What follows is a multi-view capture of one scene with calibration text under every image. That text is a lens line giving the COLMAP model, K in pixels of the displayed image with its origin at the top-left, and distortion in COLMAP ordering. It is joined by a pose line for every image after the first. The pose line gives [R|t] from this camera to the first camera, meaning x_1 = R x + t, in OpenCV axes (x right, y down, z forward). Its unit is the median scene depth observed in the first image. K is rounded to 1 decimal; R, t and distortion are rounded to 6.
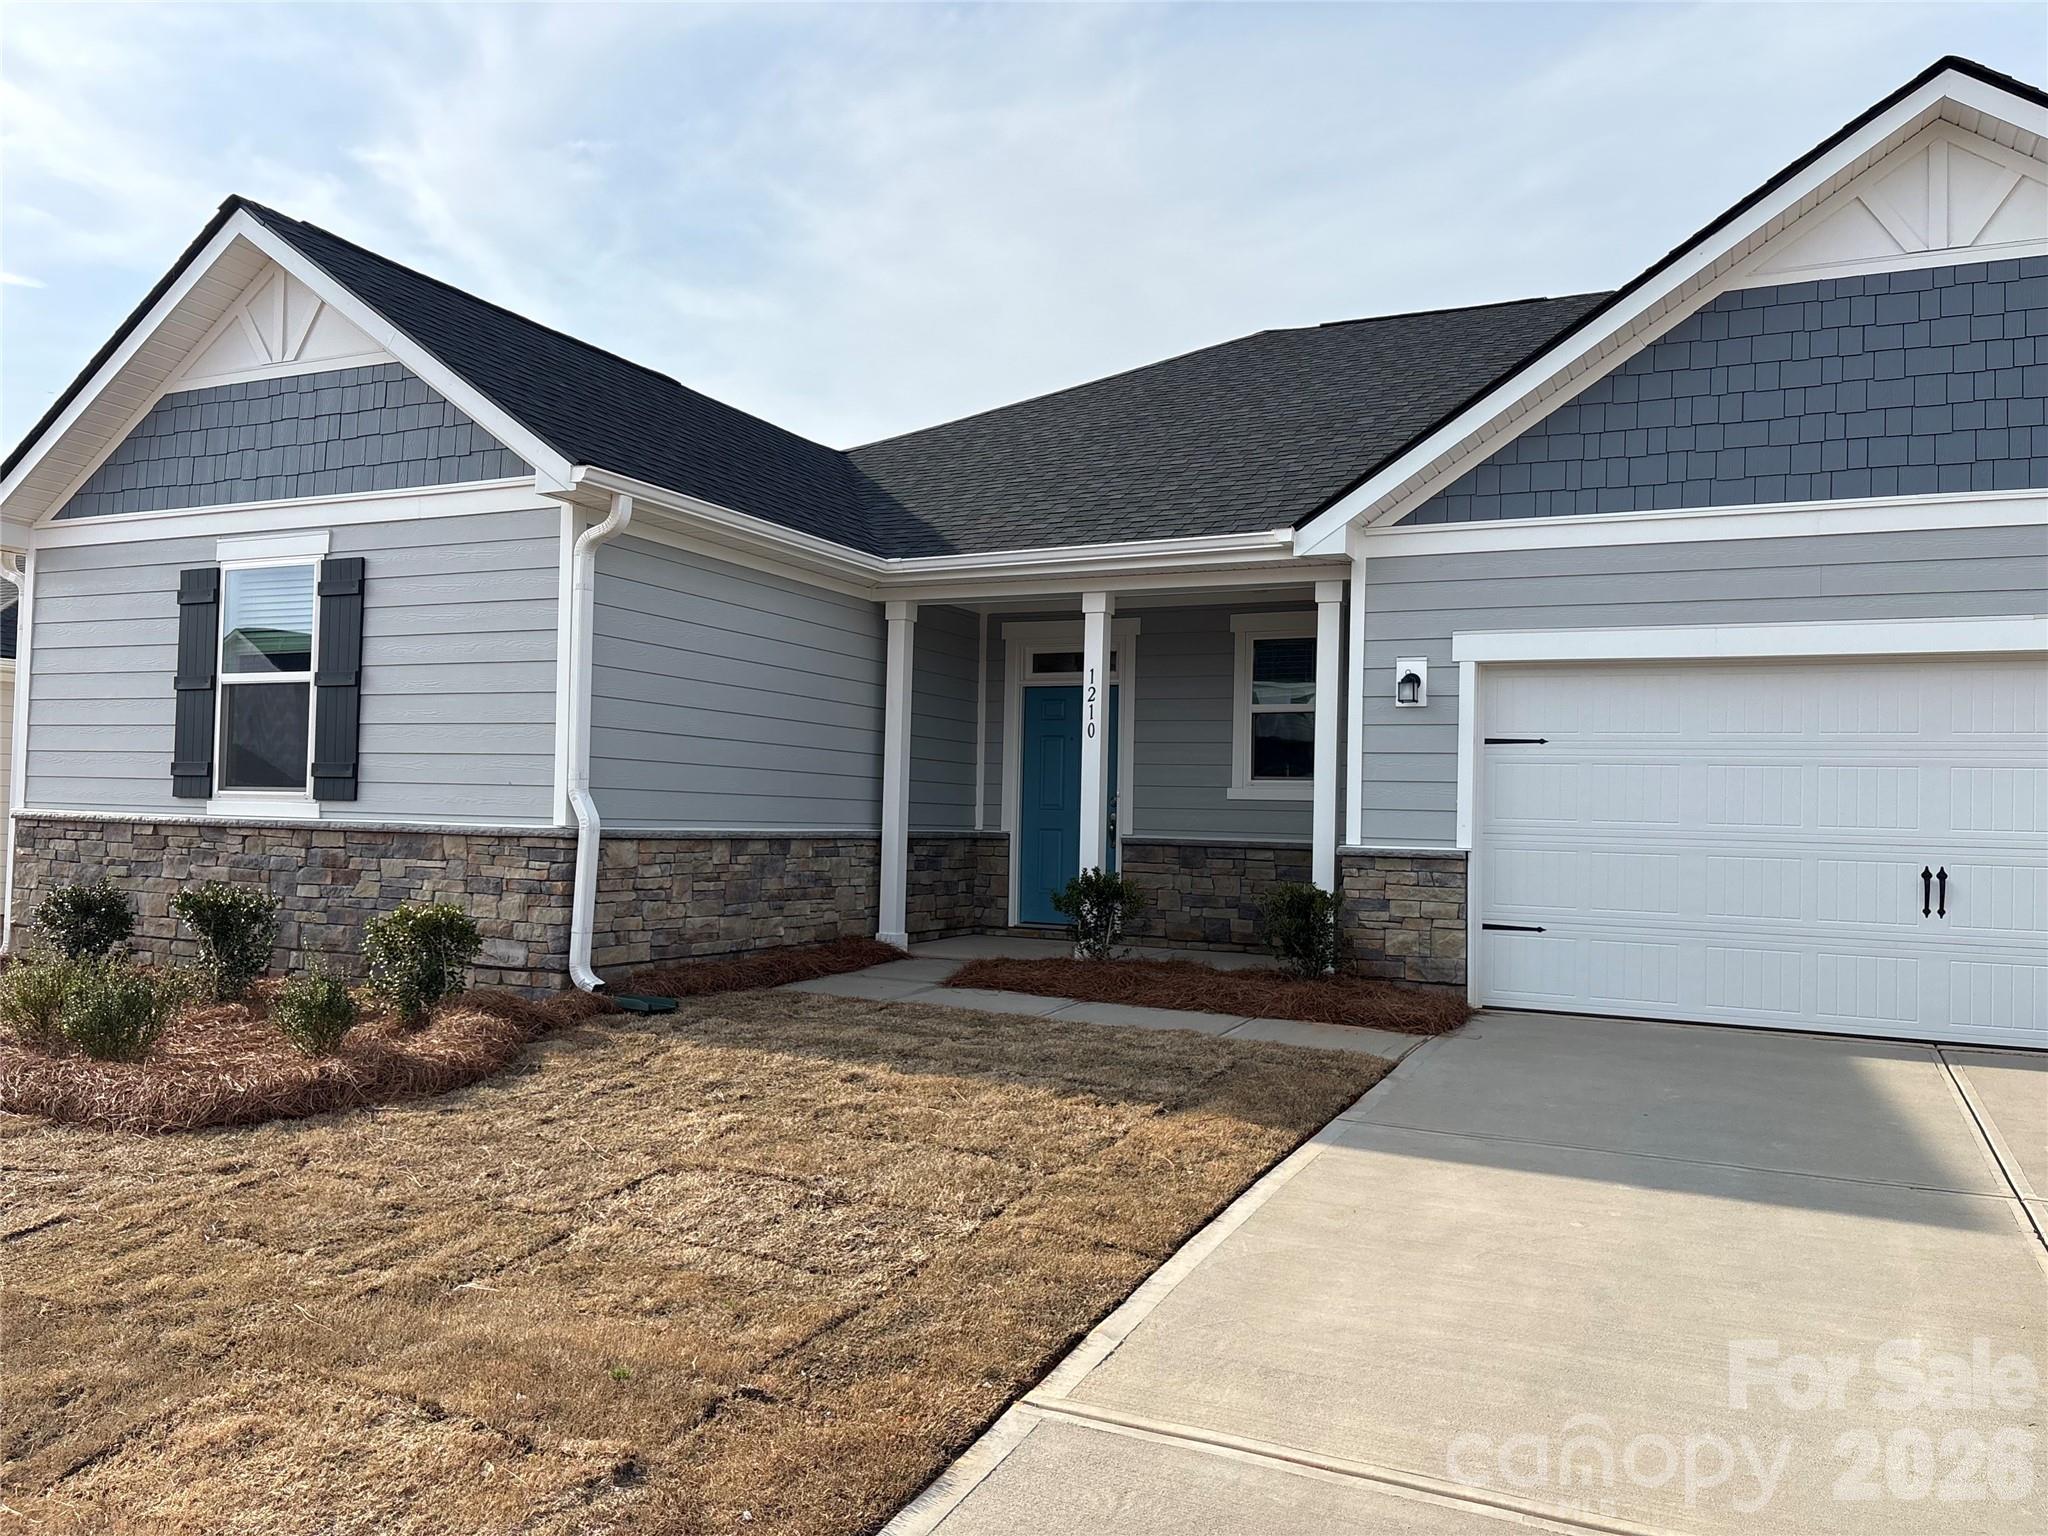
lens RADIAL K [[1553.4, 0, 1009.8], [0, 1553.4, 754.5], [0, 0, 1]] dist [0.035357, -0.027037]
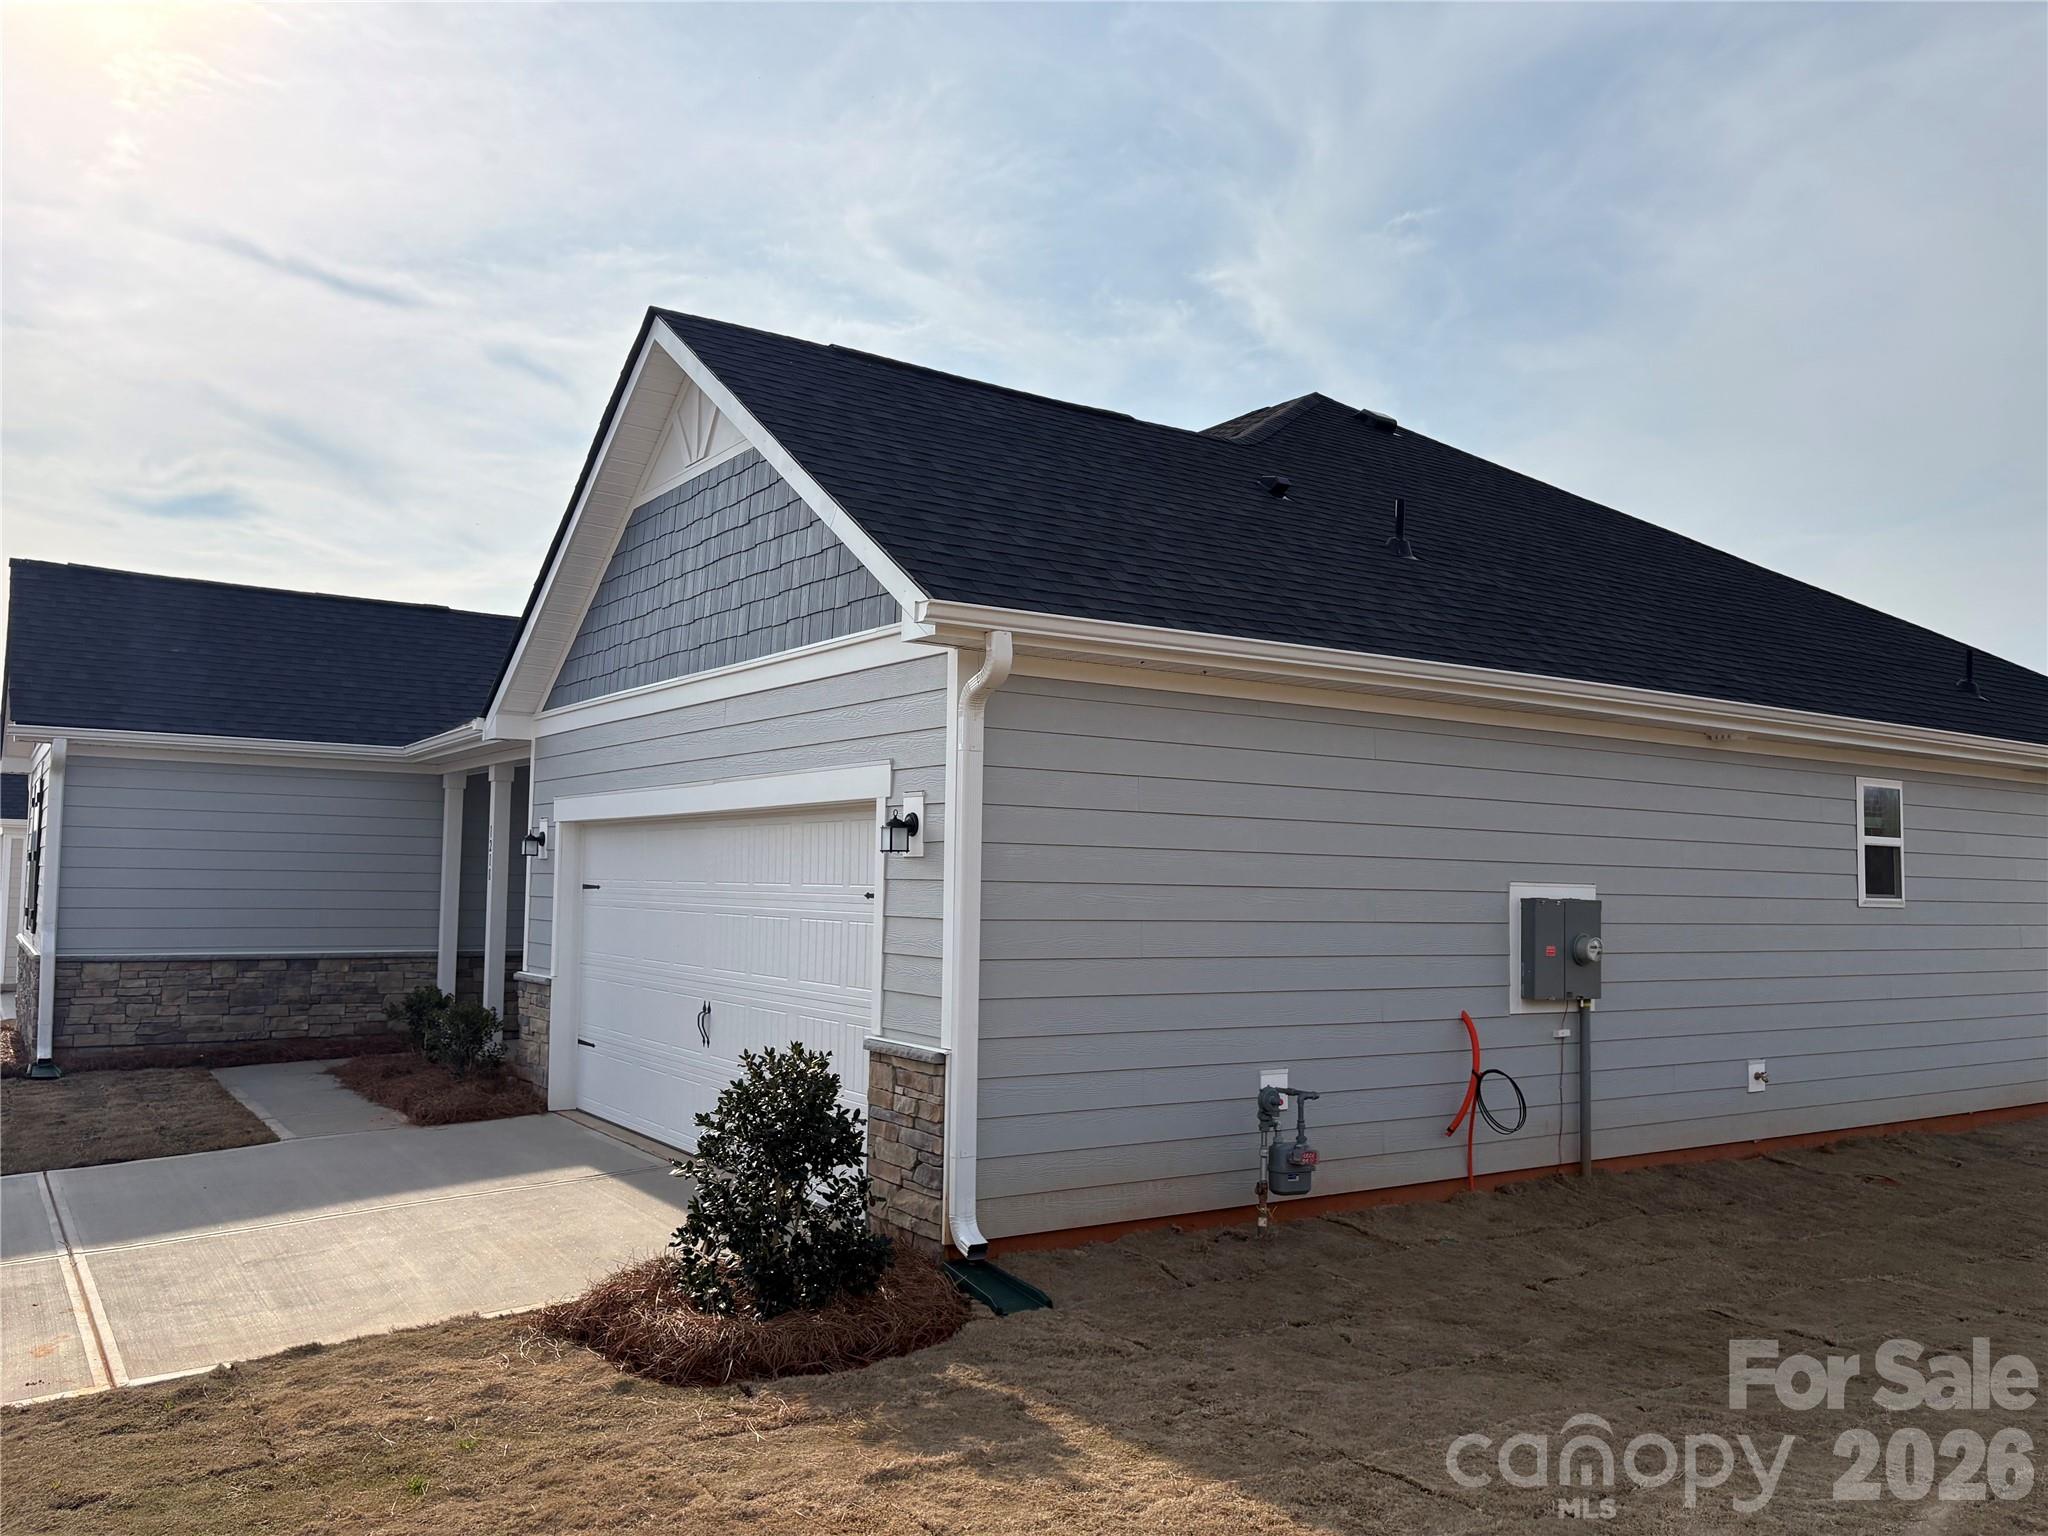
lens RADIAL K [[1553.4, 0, 1035.1], [0, 1553.4, 779.7], [0, 0, 1]] dist [0.035357, -0.027037]
pose [[0.875776, -0.042225, -0.480868, 1.190128], [0.023951, 0.998741, -0.044080, -0.029613], [0.482124, 0.027087, 0.875684, 0.112087]]
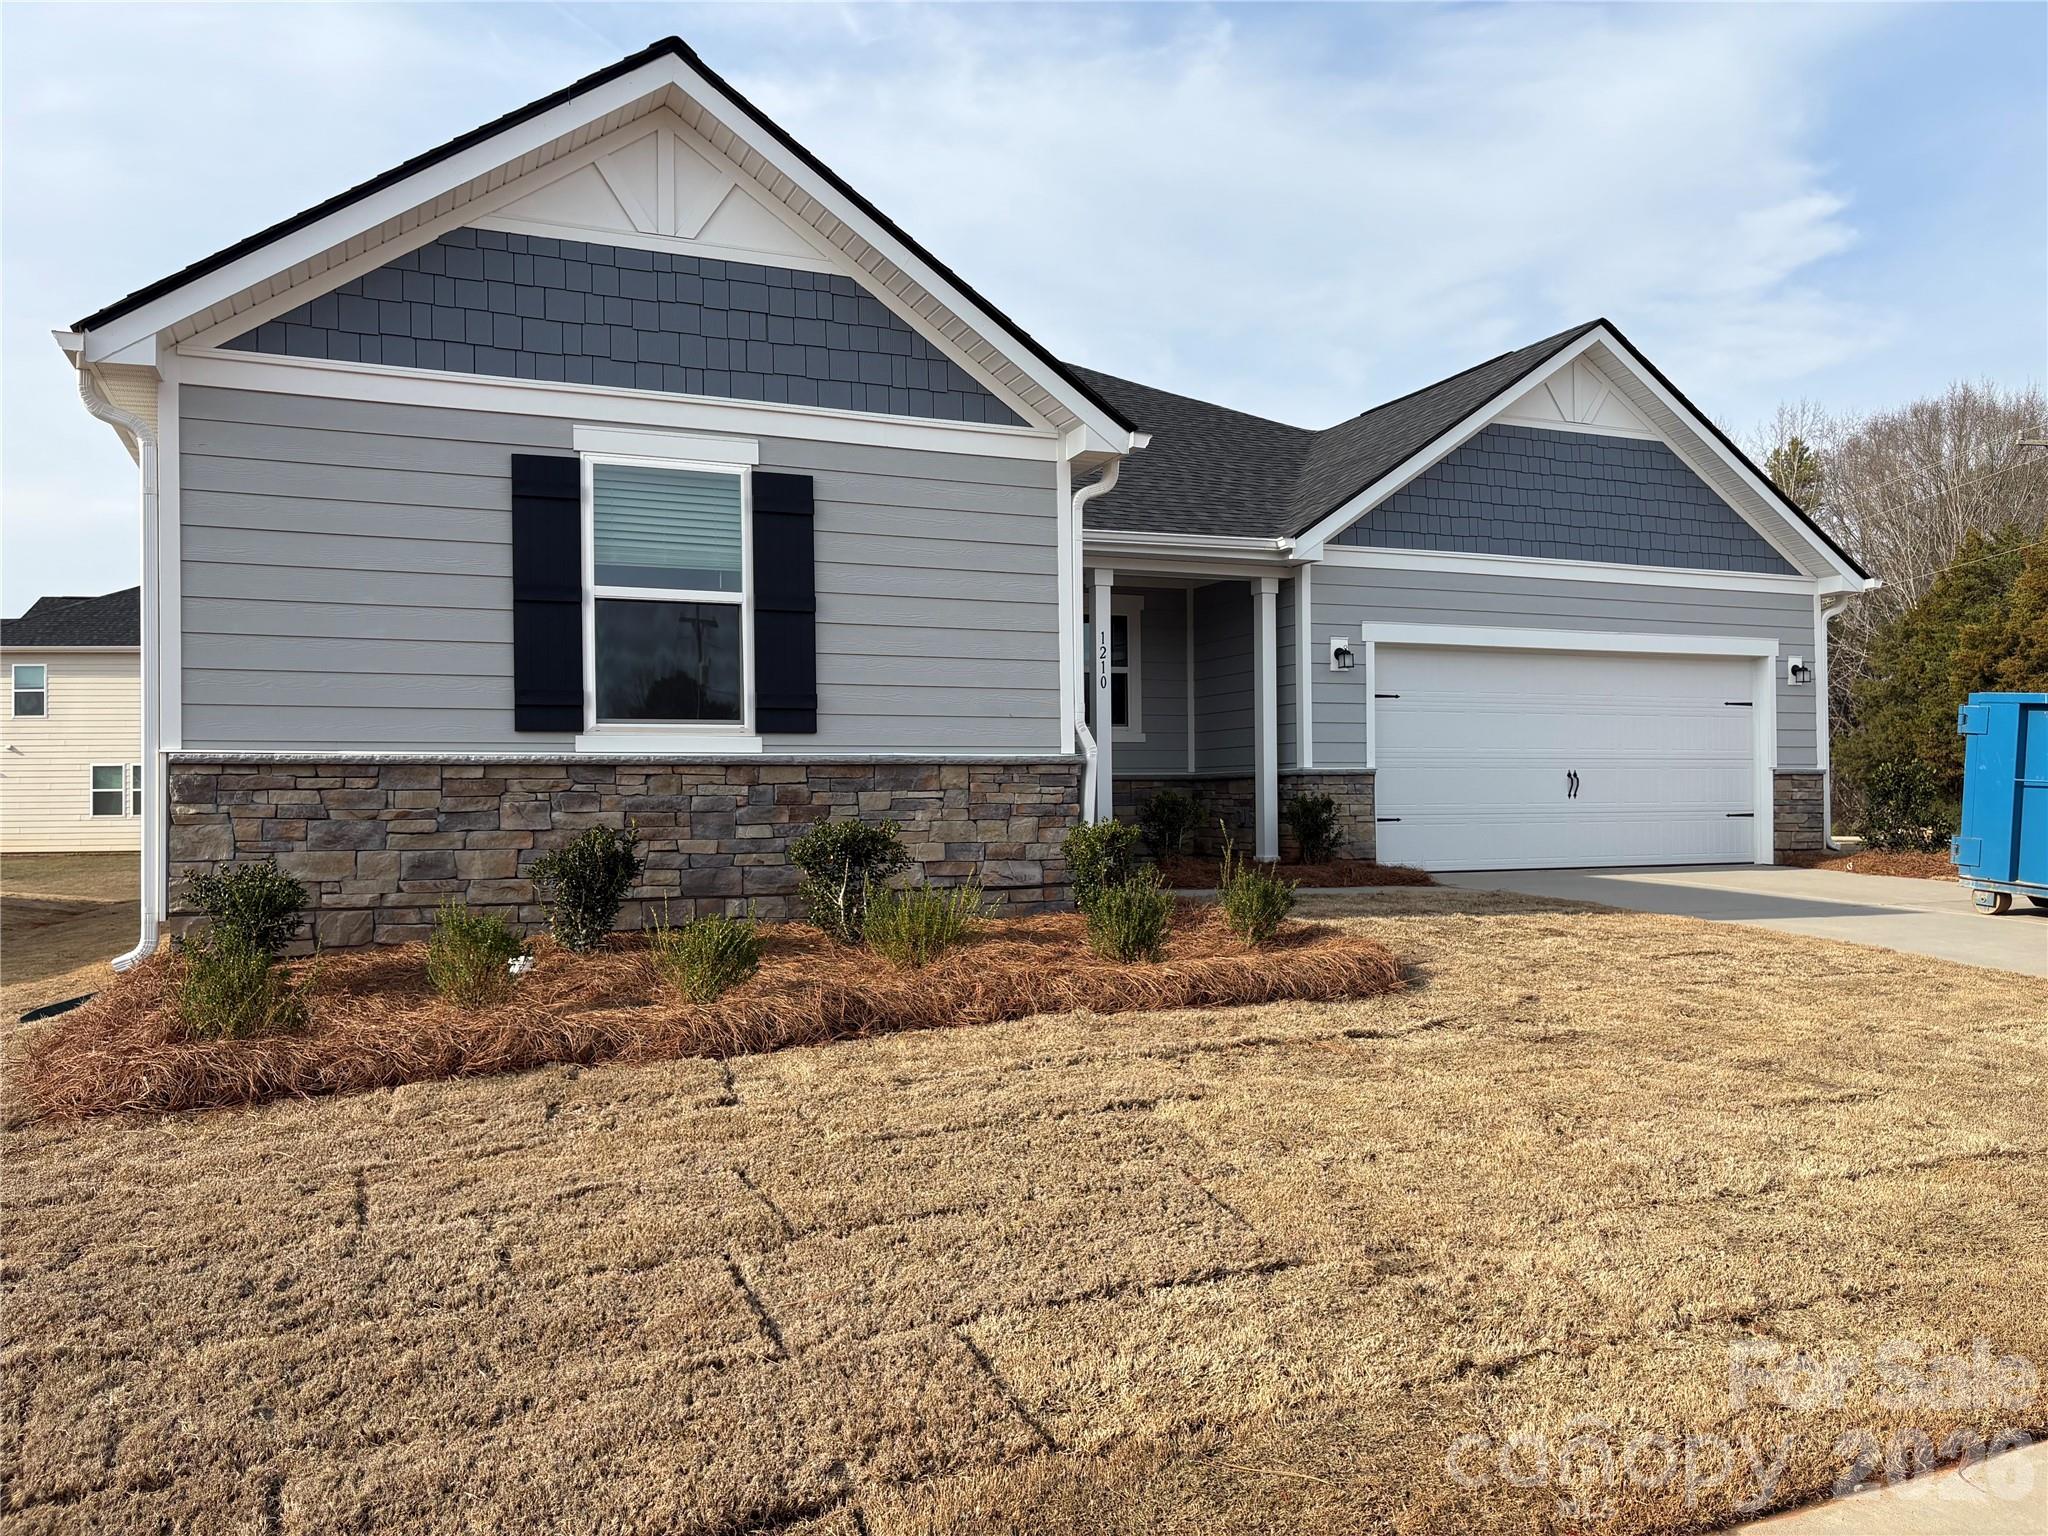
lens RADIAL K [[1553.4, 0, 1034.8], [0, 1553.4, 775.4], [0, 0, 1]] dist [0.035357, -0.027037]
pose [[0.650536, -0.018324, 0.759254, -1.029907], [-0.005159, 0.999579, 0.028543, 0.026887], [-0.759457, -0.022485, 0.650168, 0.275163]]
